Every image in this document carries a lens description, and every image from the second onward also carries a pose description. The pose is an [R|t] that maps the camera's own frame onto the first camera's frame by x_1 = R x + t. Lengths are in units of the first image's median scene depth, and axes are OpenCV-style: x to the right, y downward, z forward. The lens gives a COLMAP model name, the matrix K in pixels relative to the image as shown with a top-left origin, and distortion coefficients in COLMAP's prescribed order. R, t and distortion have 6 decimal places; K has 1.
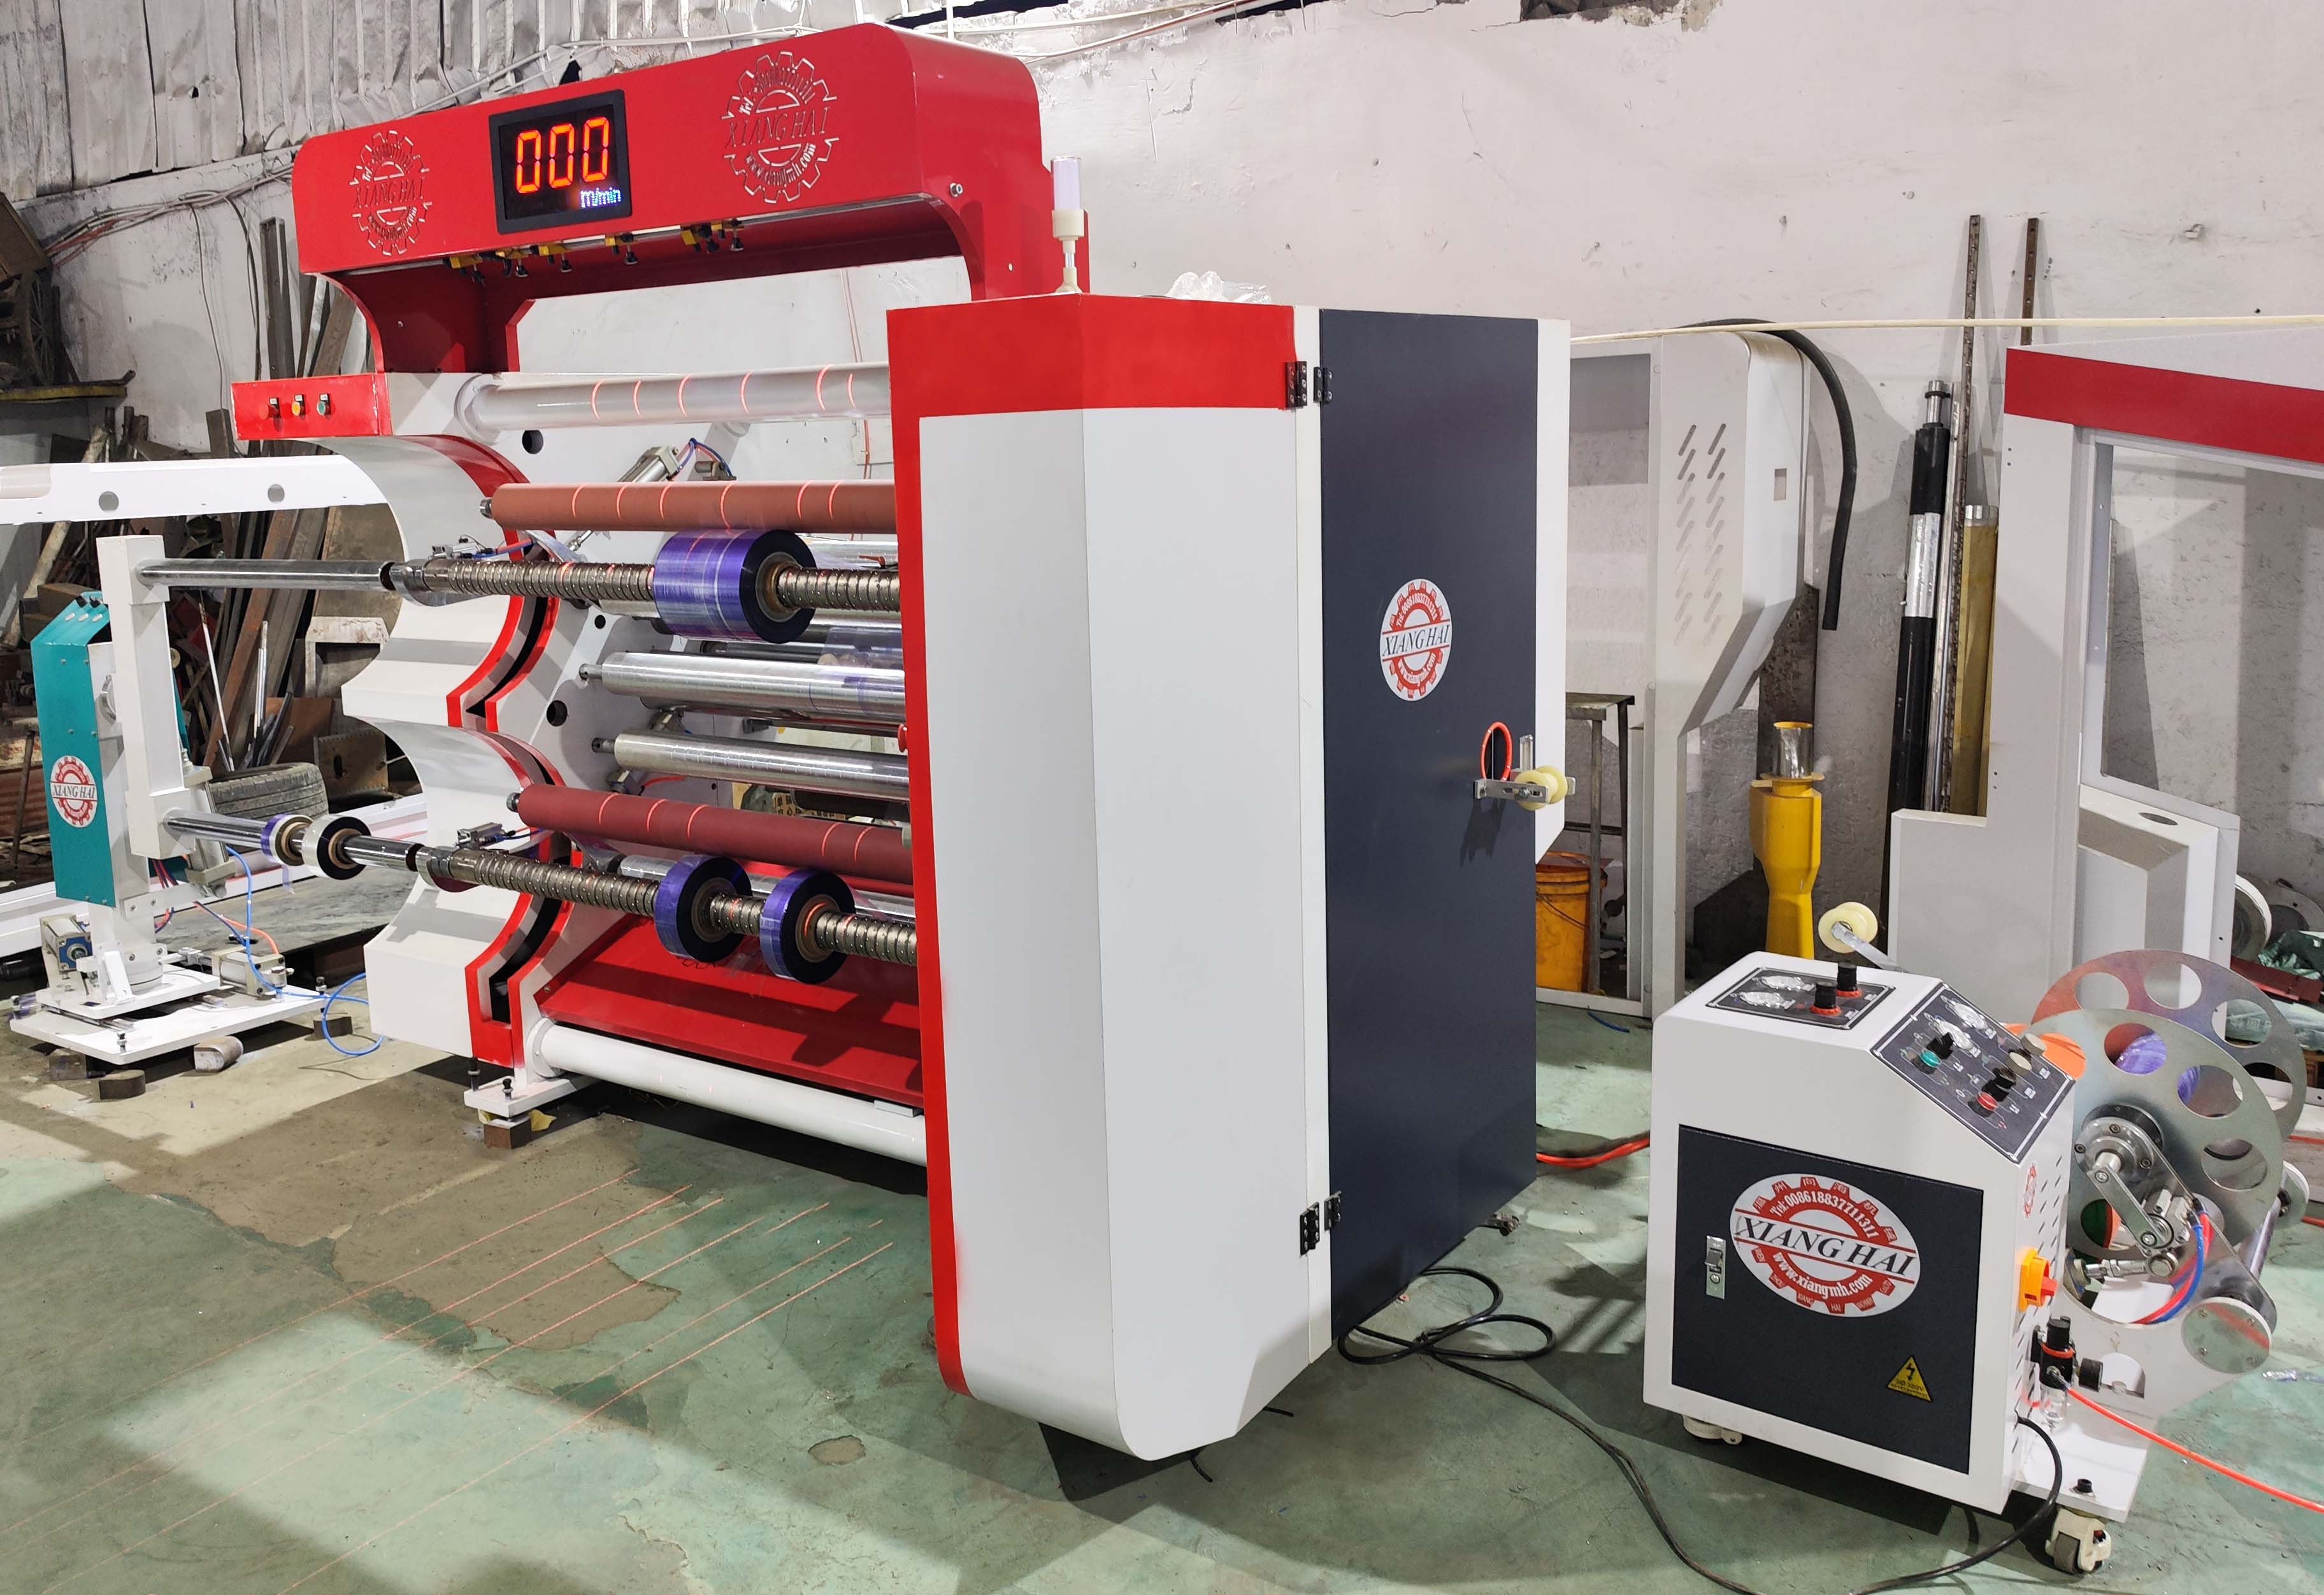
lens RADIAL K [[1771.9, 0, 1005.0], [0, 1771.9, 748.7], [0, 0, 1]] dist [0.011066, 0.005535]
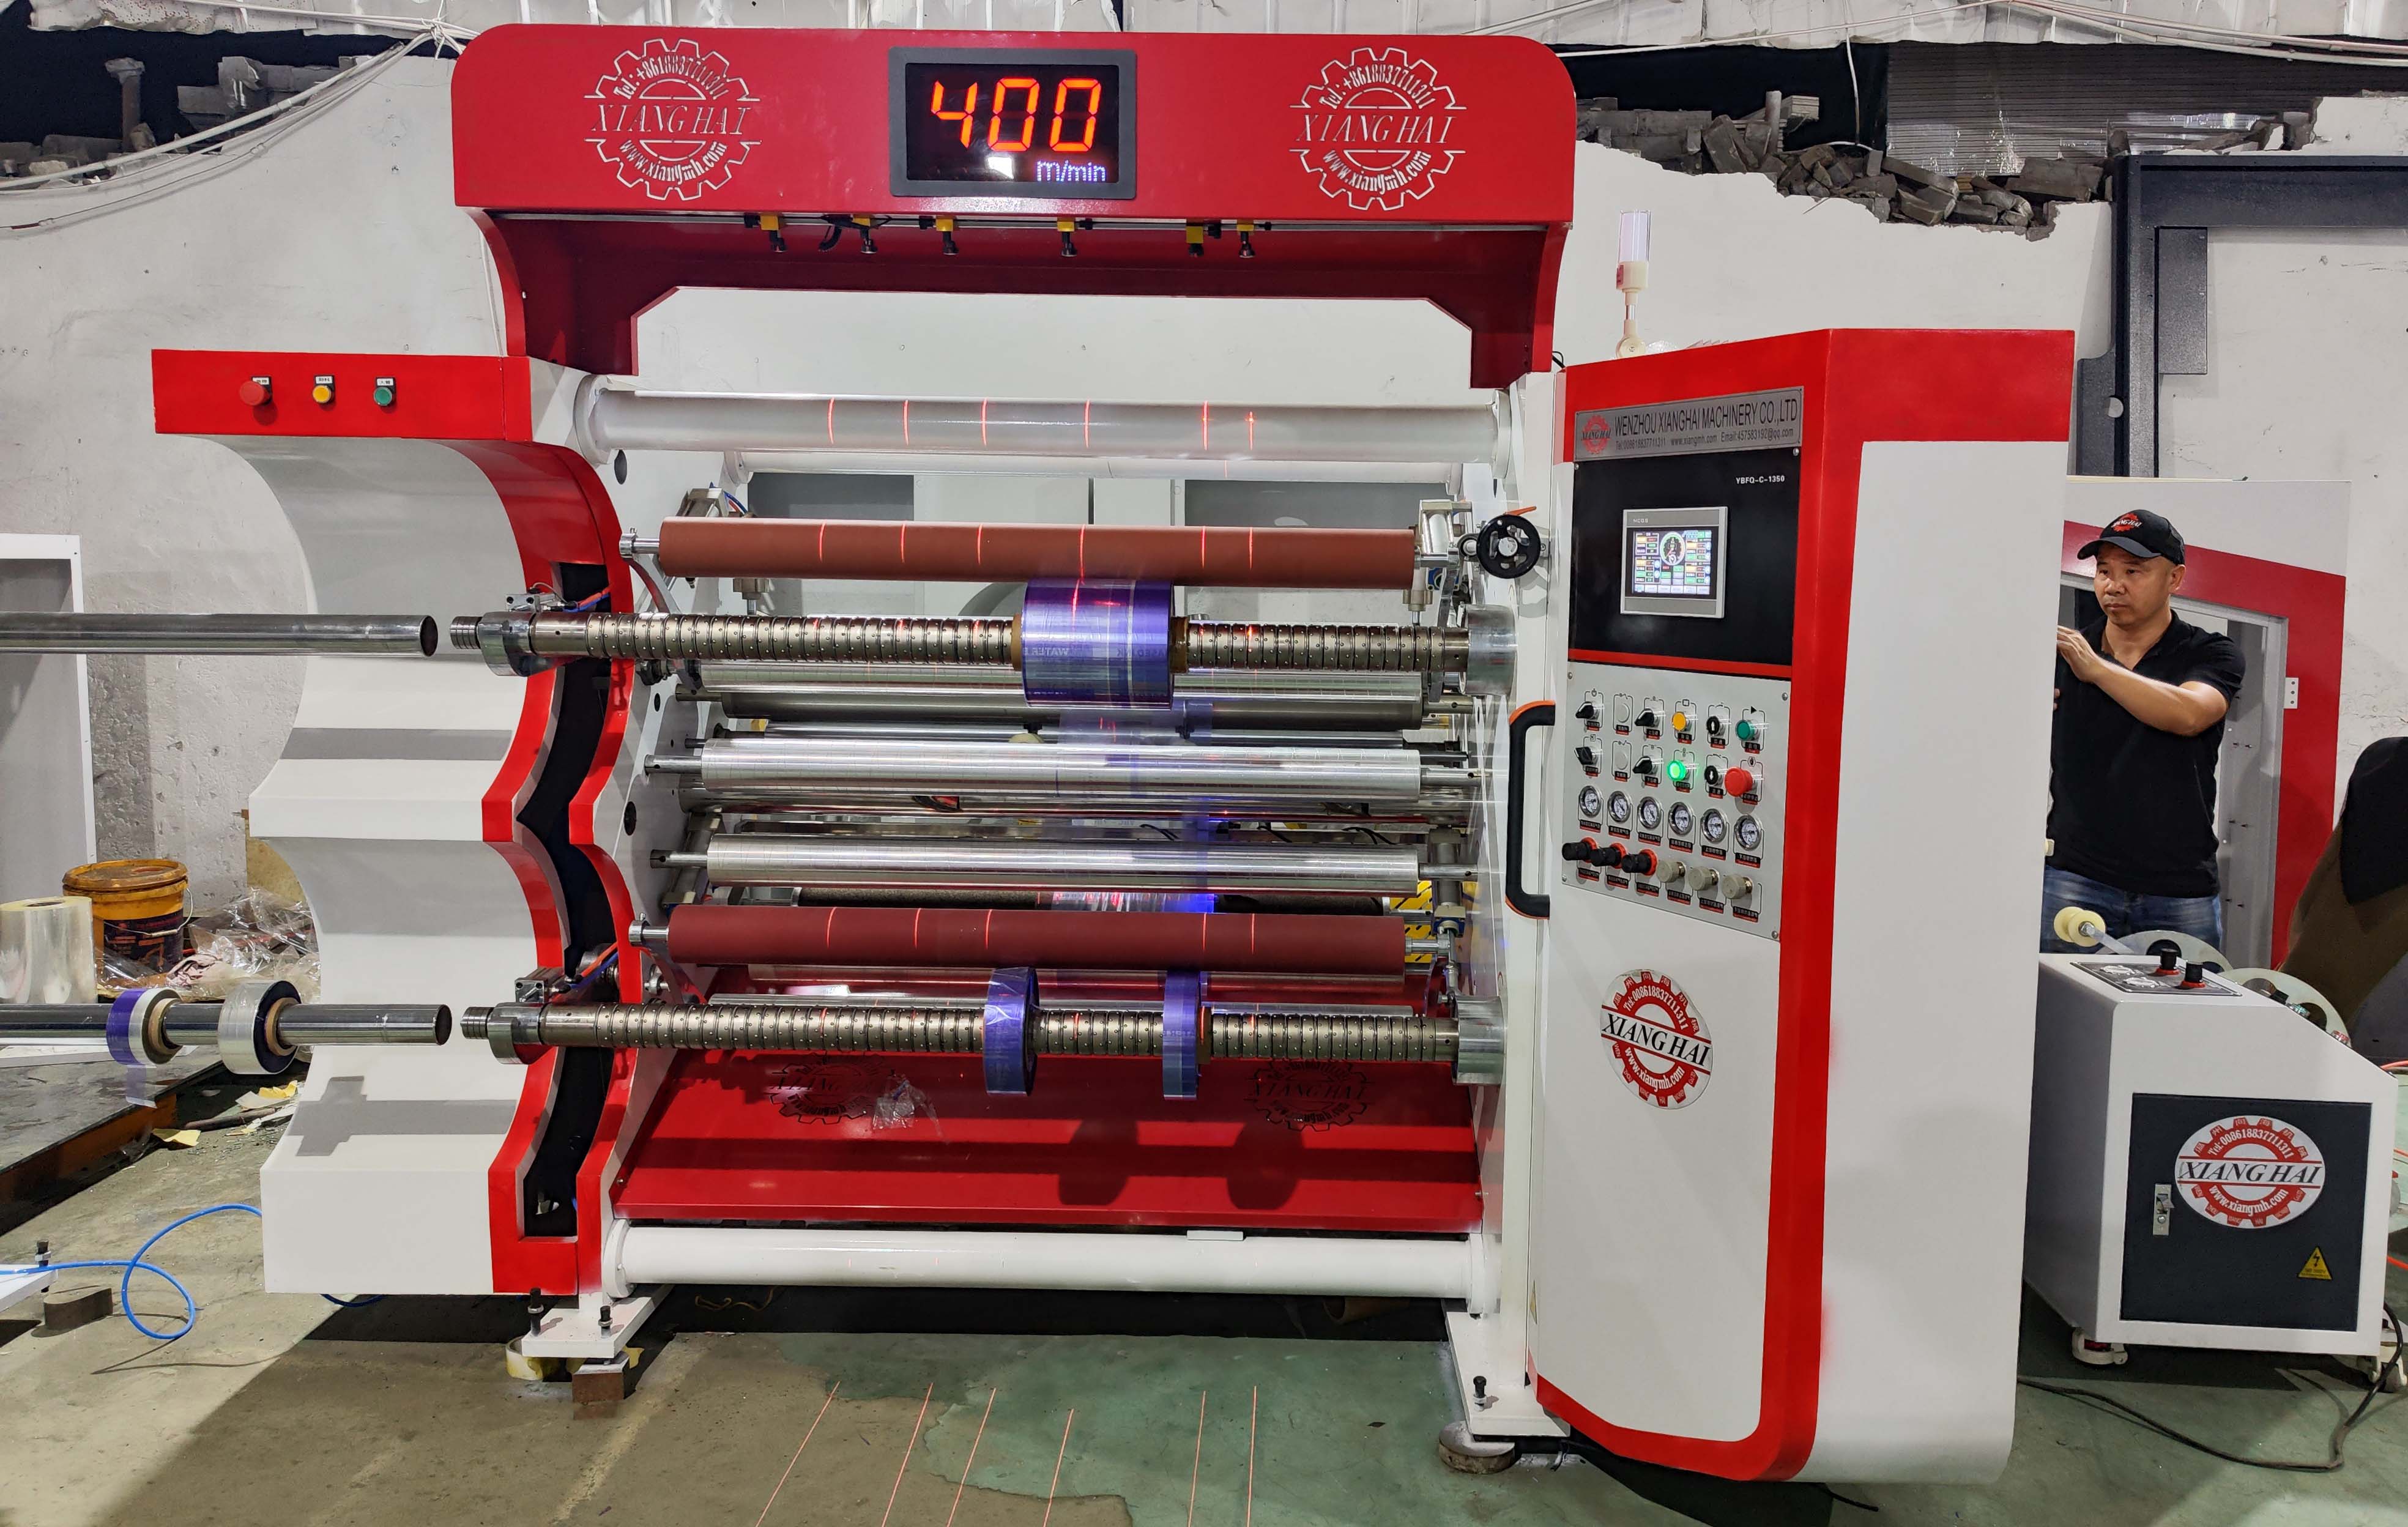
lens RADIAL K [[1735.4, 0, 1204.0], [0, 1735.4, 763.5], [0, 0, 1]] dist [0.011655, 0.001140]
pose [[0.821558, -0.021124, 0.569734, -0.638024], [0.058139, 0.997208, -0.046864, 0.008362], [-0.567153, 0.071625, 0.820492, 0.309372]]
